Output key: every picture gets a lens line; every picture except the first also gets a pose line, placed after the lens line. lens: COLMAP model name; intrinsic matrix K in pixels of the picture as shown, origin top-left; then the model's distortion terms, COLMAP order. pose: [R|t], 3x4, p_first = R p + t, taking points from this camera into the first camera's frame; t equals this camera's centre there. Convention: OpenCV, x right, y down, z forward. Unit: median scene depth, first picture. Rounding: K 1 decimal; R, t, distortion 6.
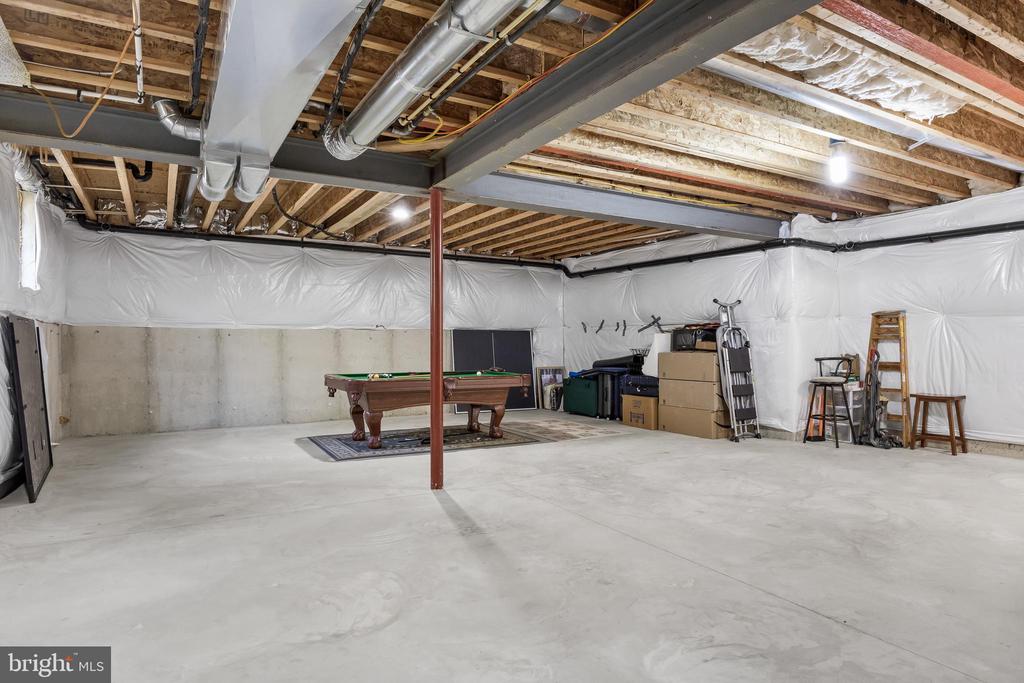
lens RADIAL K [[597.5, 0, 512.6], [0, 597.5, 342.4], [0, 0, 1]] dist [-0.000322, -0.000050]
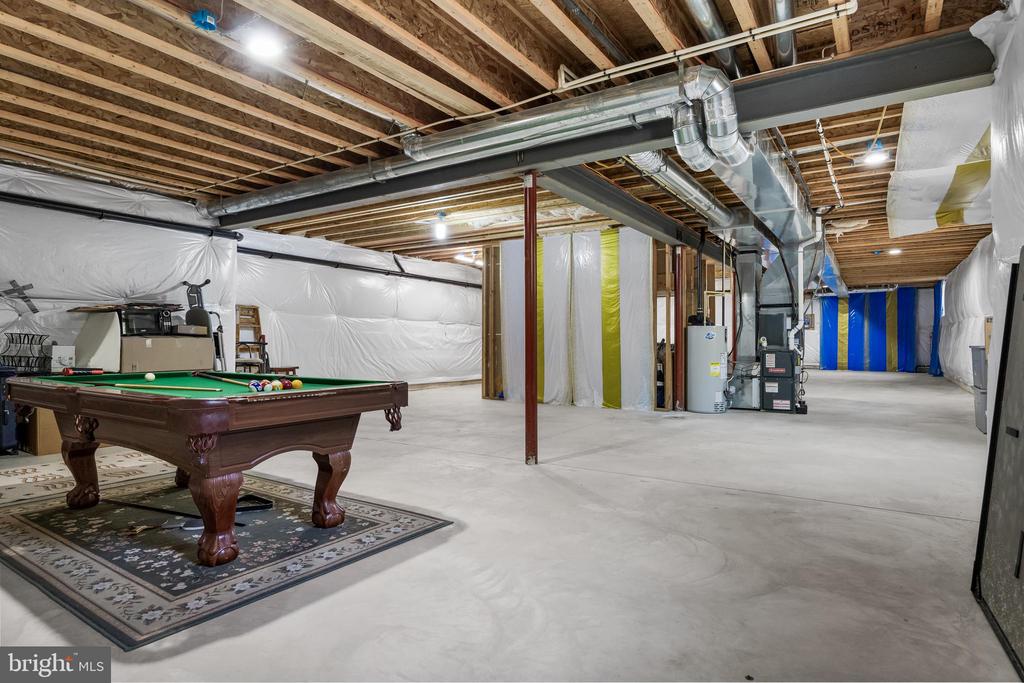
lens RADIAL K [[560.7, 0, 511.5], [0, 560.7, 341.5], [0, 0, 1]] dist [0.000279, 0.000045]
pose [[-0.433611, -0.003199, 0.901095, -0.573455], [-0.004725, 0.999988, 0.001276, 0.017341], [-0.901088, -0.003705, -0.433621, 0.843474]]
